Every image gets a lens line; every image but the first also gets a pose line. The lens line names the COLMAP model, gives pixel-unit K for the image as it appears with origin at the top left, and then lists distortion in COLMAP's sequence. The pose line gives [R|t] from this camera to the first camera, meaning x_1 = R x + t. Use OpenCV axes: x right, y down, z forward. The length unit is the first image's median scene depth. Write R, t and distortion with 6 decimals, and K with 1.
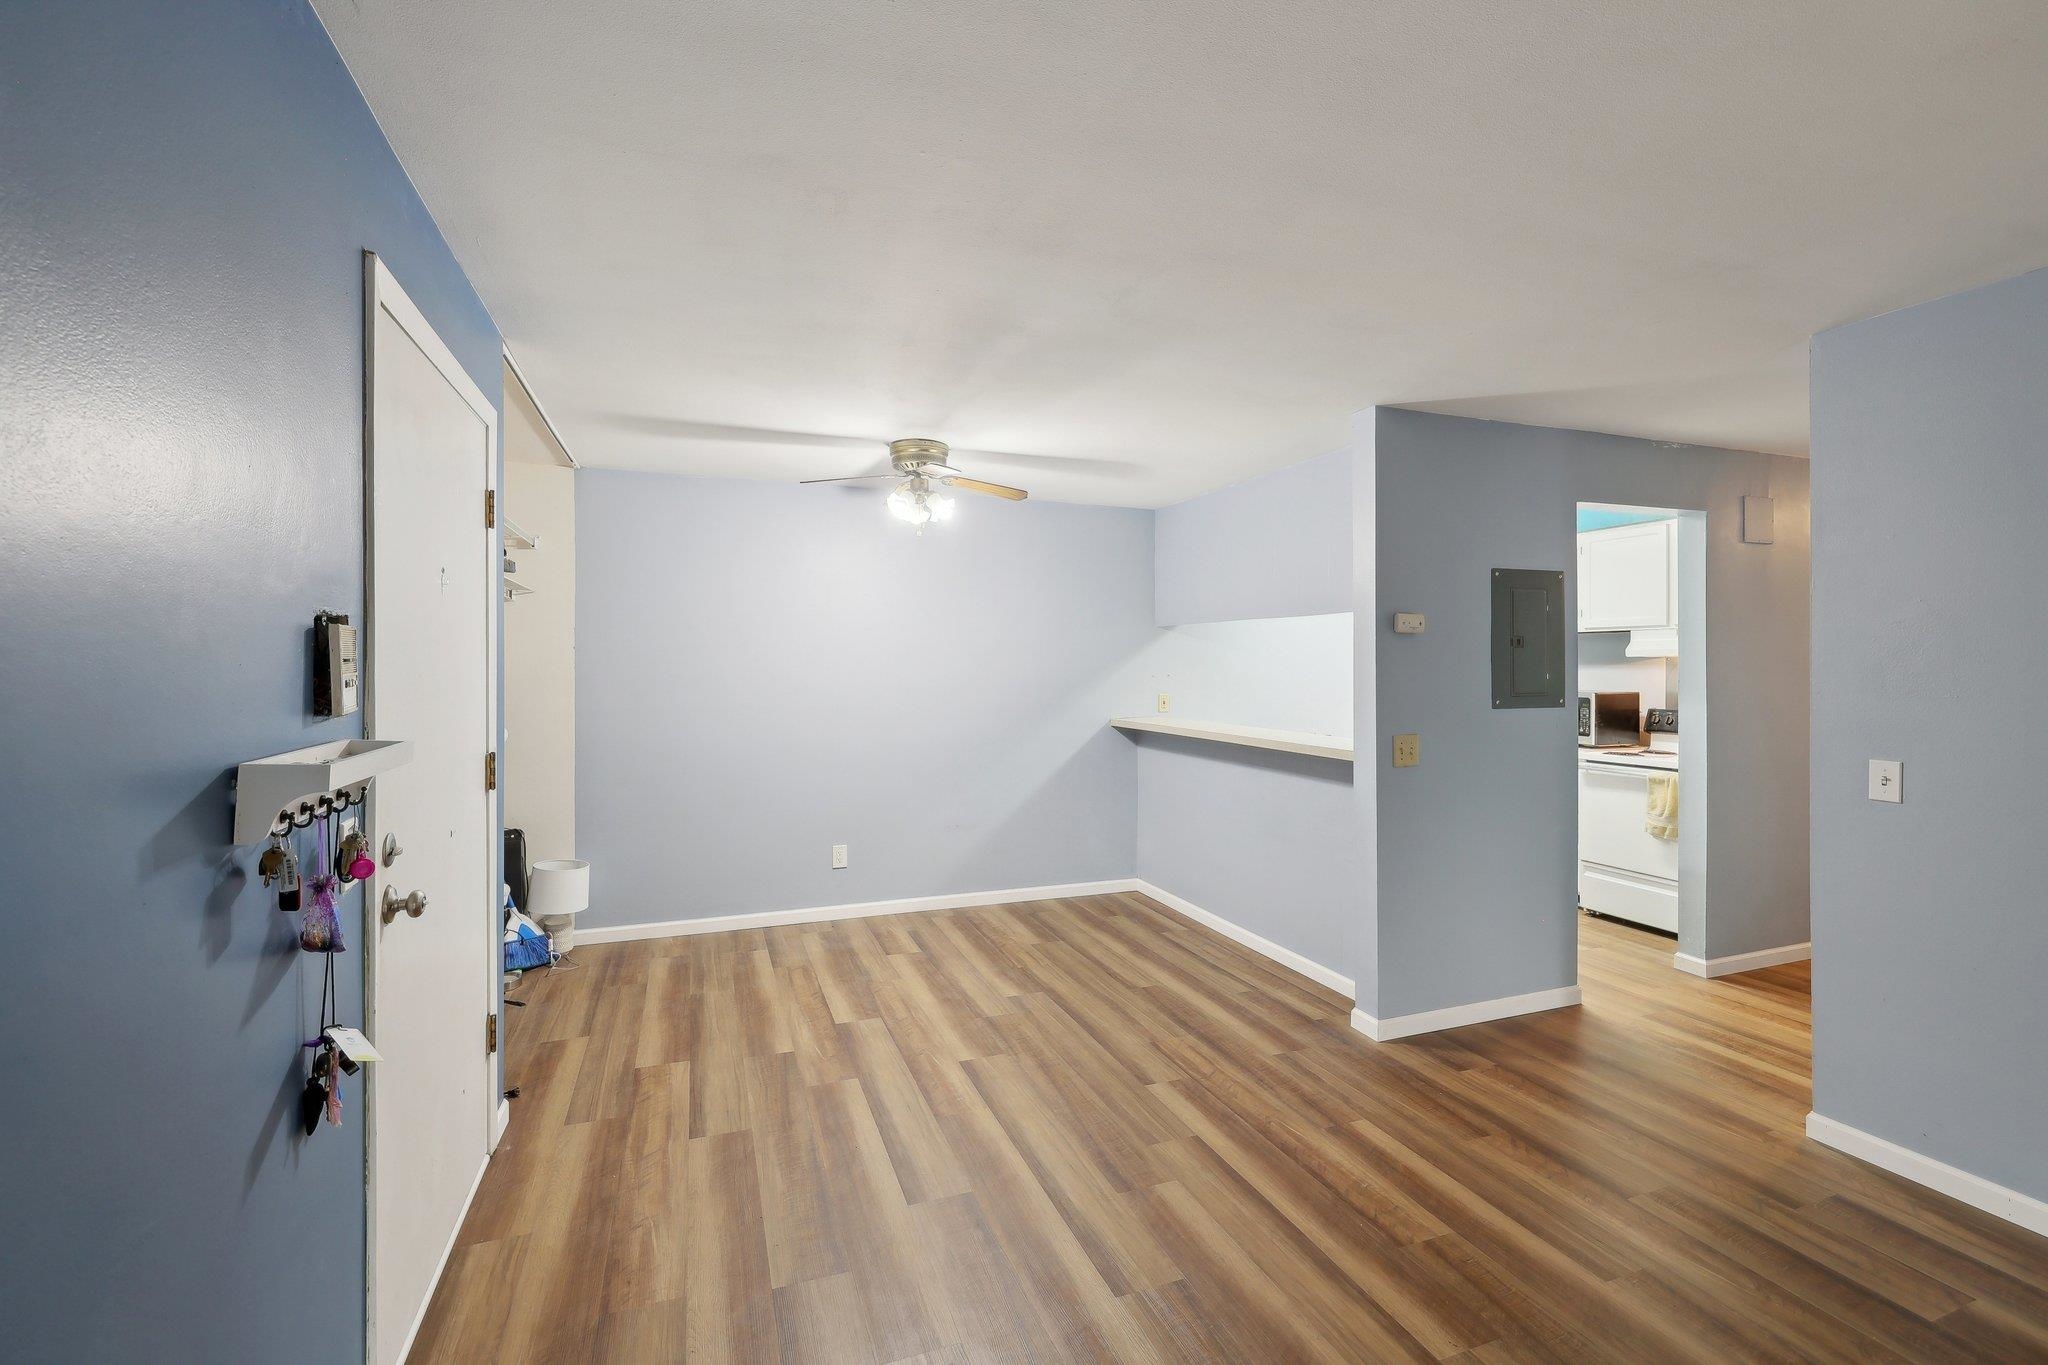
lens RADIAL K [[876.1, 0, 1017.7], [0, 876.1, 661.7], [0, 0, 1]] dist [0.002662, 0.000516]
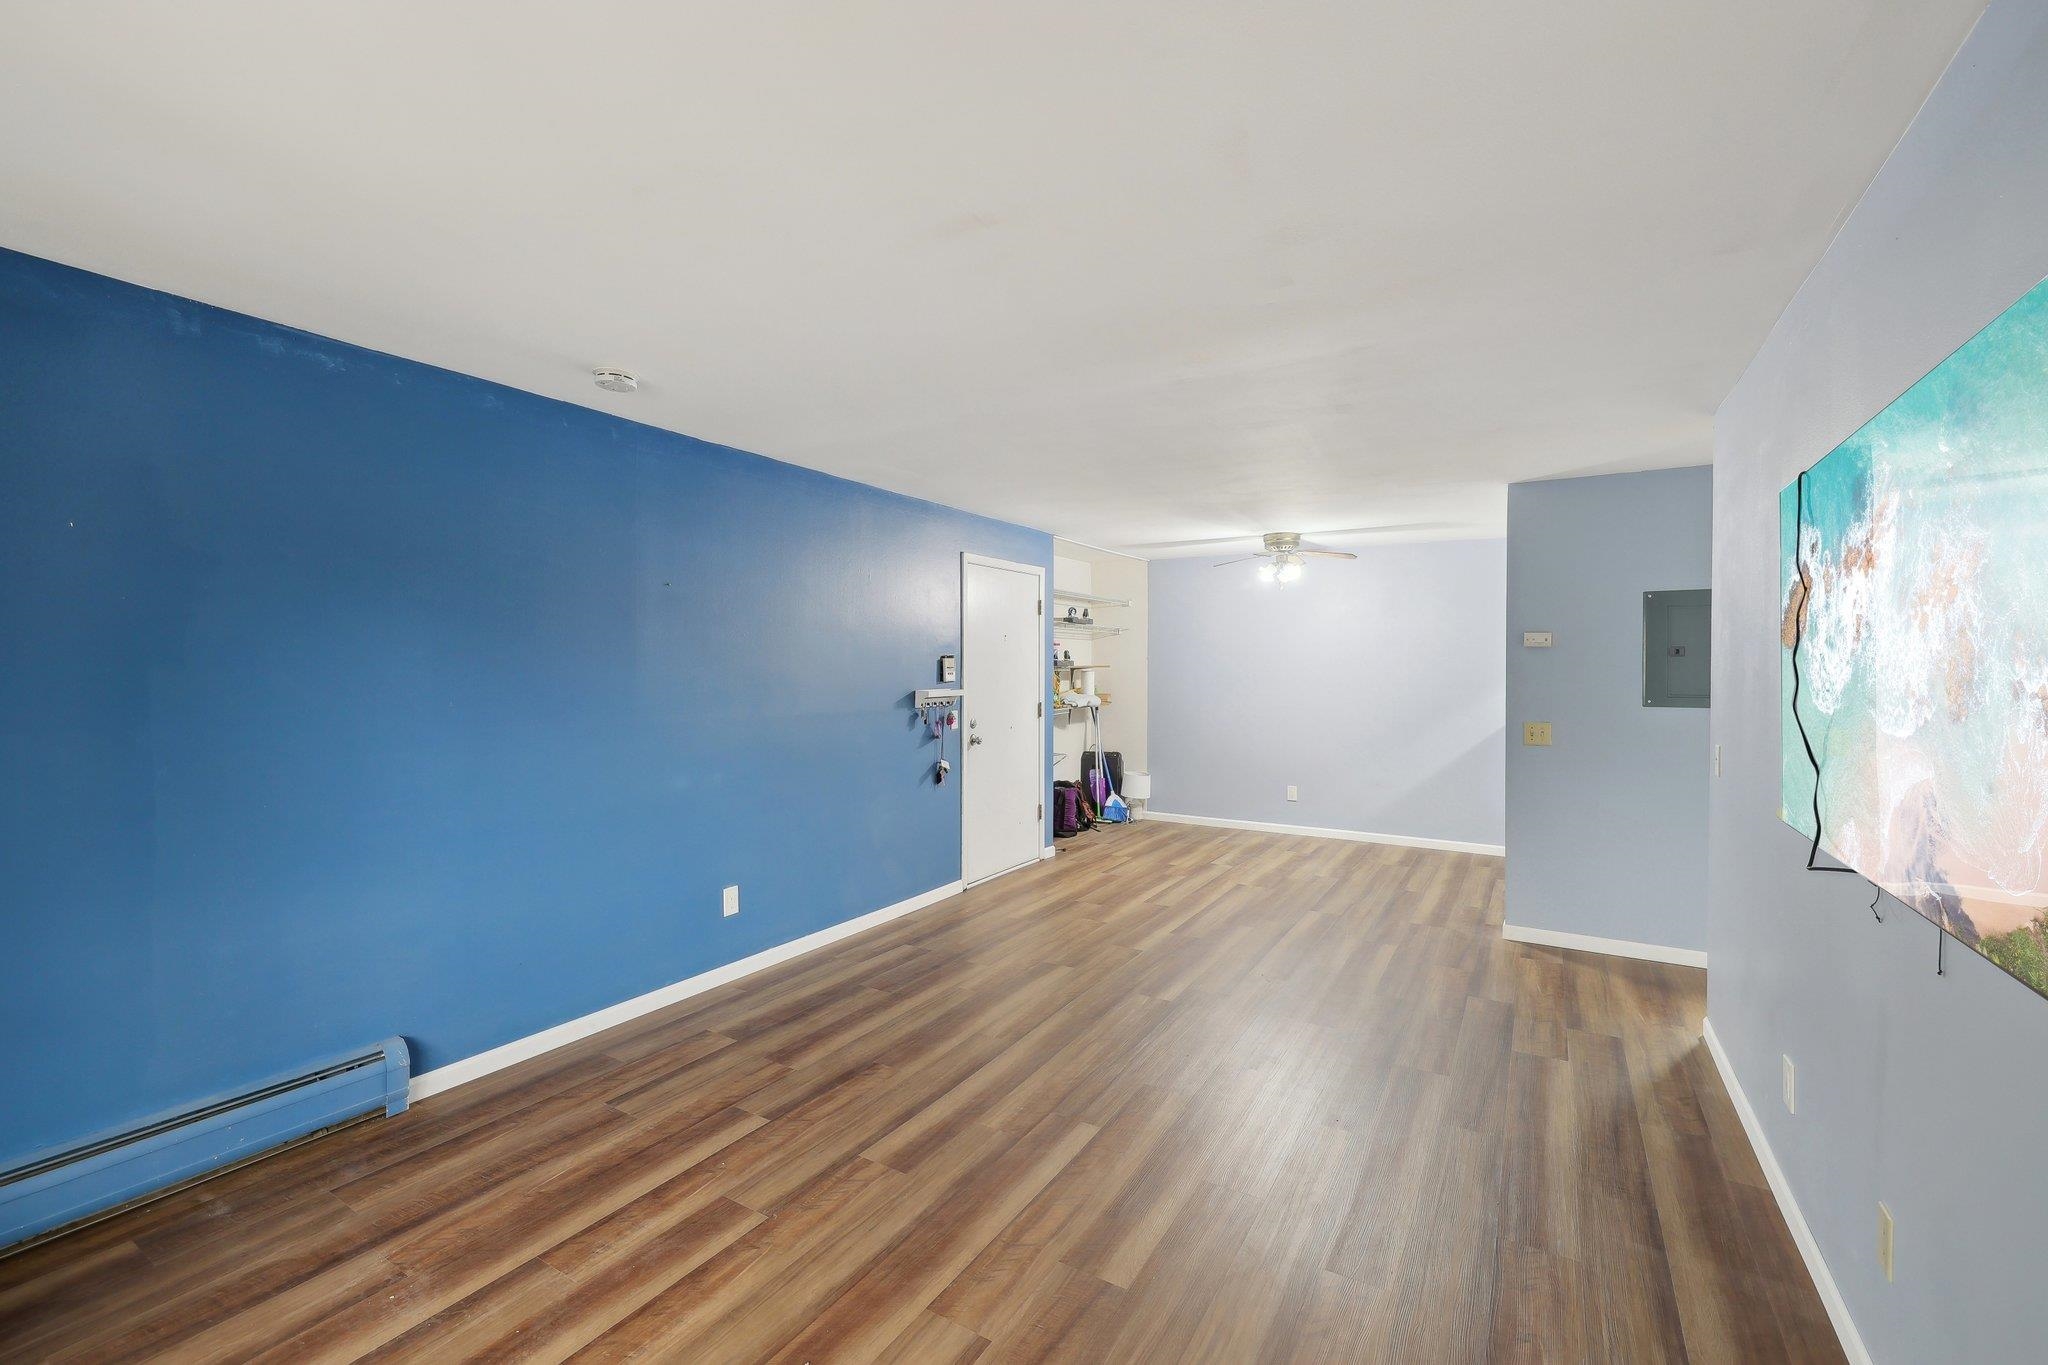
lens RADIAL K [[868.7, 0, 1012.6], [0, 868.7, 664.8], [0, 0, 1]] dist [-0.001347, 0.000416]
pose [[0.615633, 0.000204, -0.788033, 0.937461], [0.000690, 0.999999, 0.000798, -0.005971], [0.788033, -0.001035, 0.615633, -0.435105]]
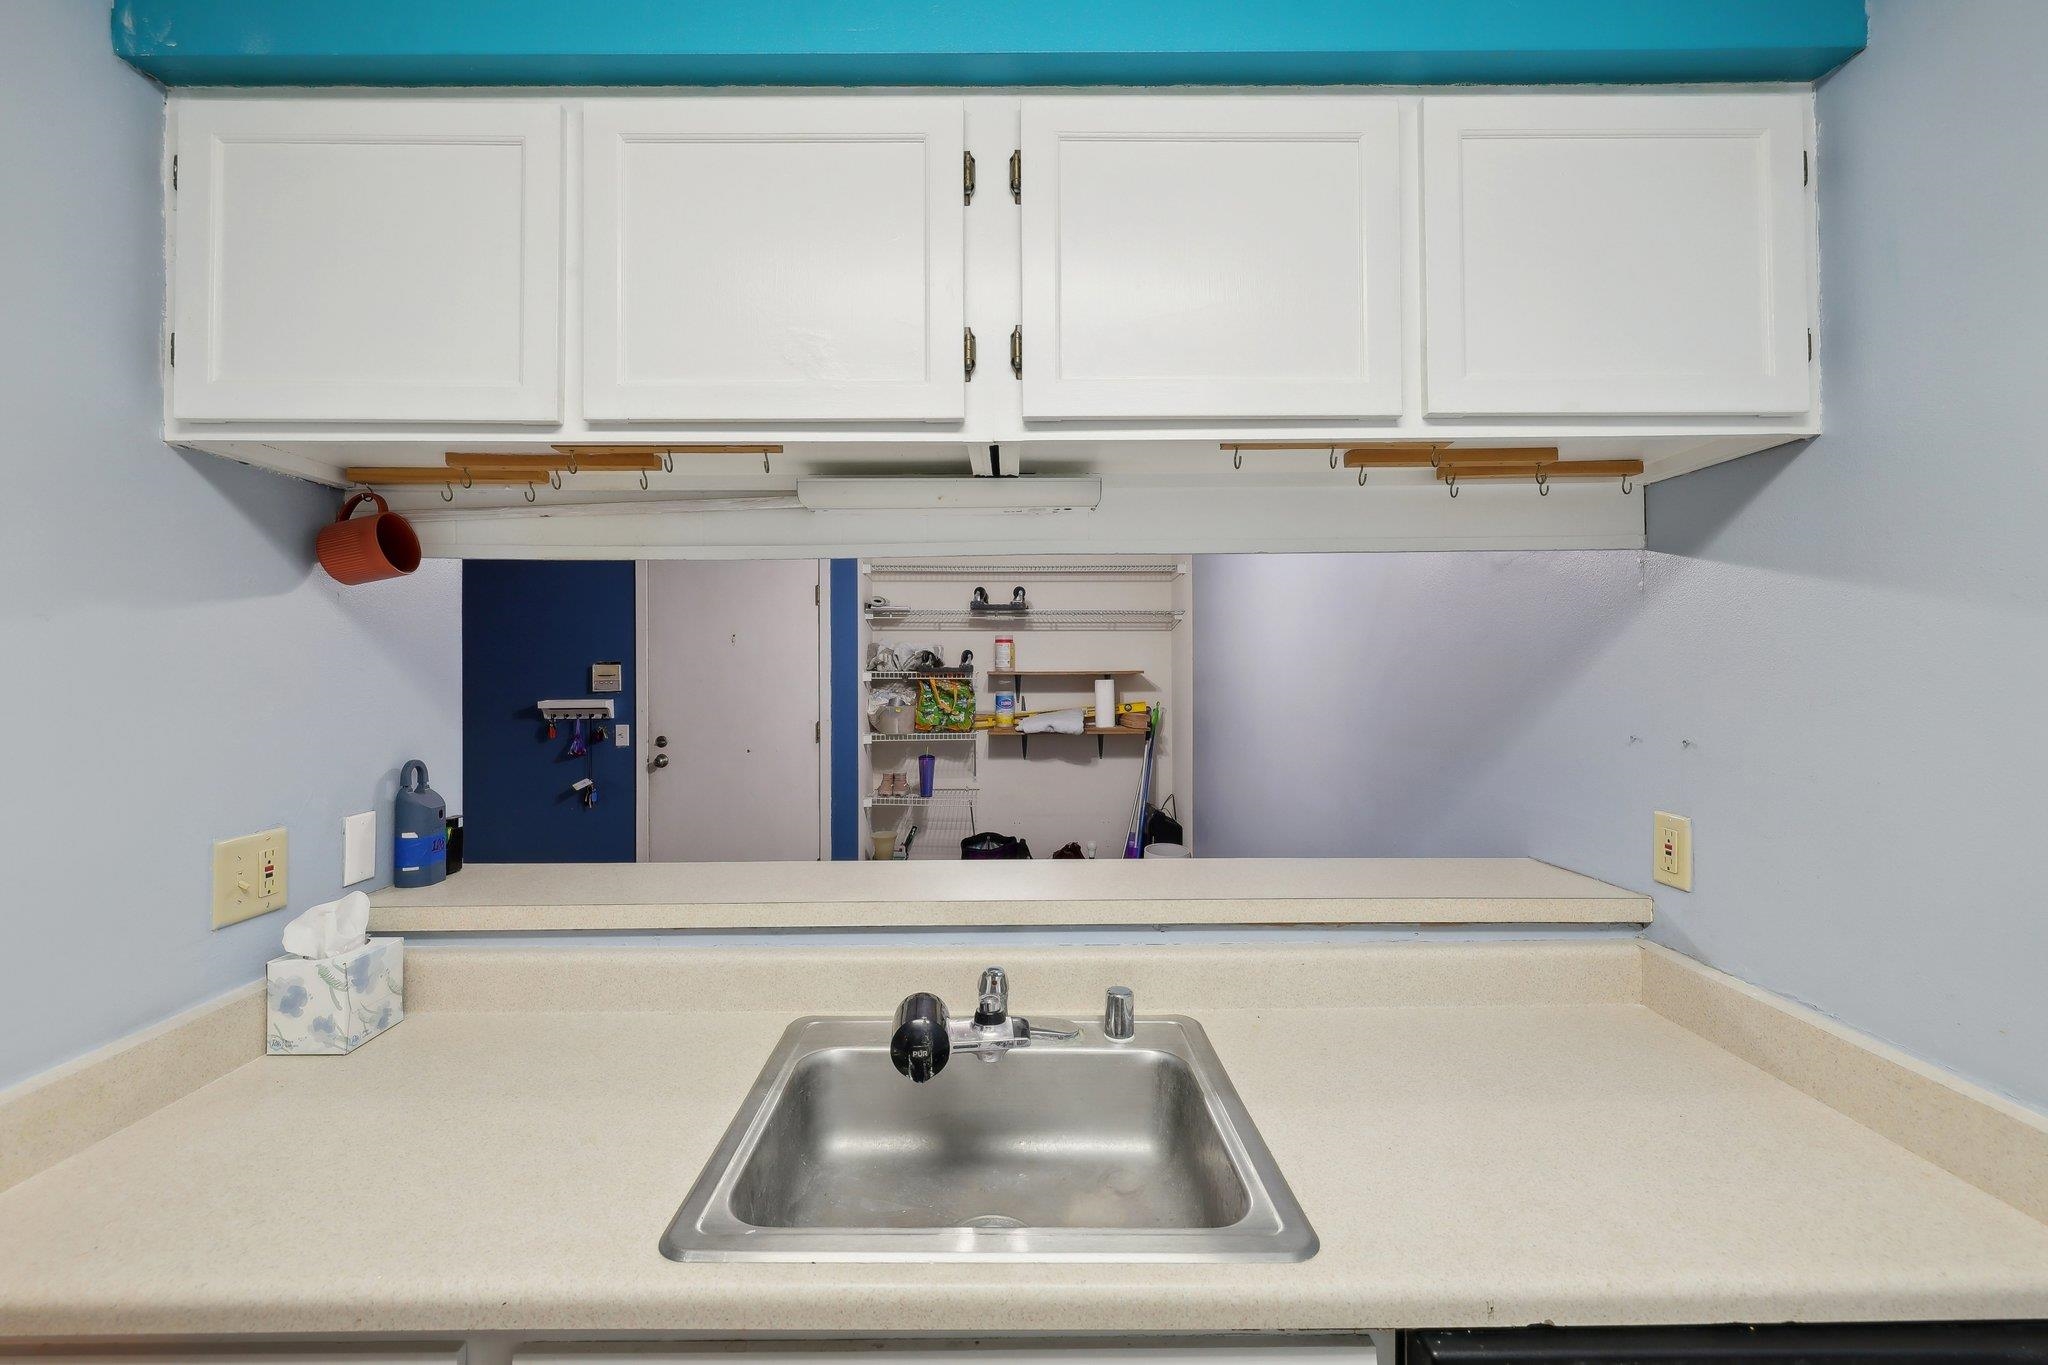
lens RADIAL K [[867.0, 0, 1003.4], [0, 867.0, 652.5], [0, 0, 1]] dist [0.003337, 0.000287]
pose [[-0.348927, -0.011403, -0.937080, 0.724037], [0.006939, 0.999867, -0.014751, -0.012499], [0.937124, -0.011649, -0.348802, 1.423641]]
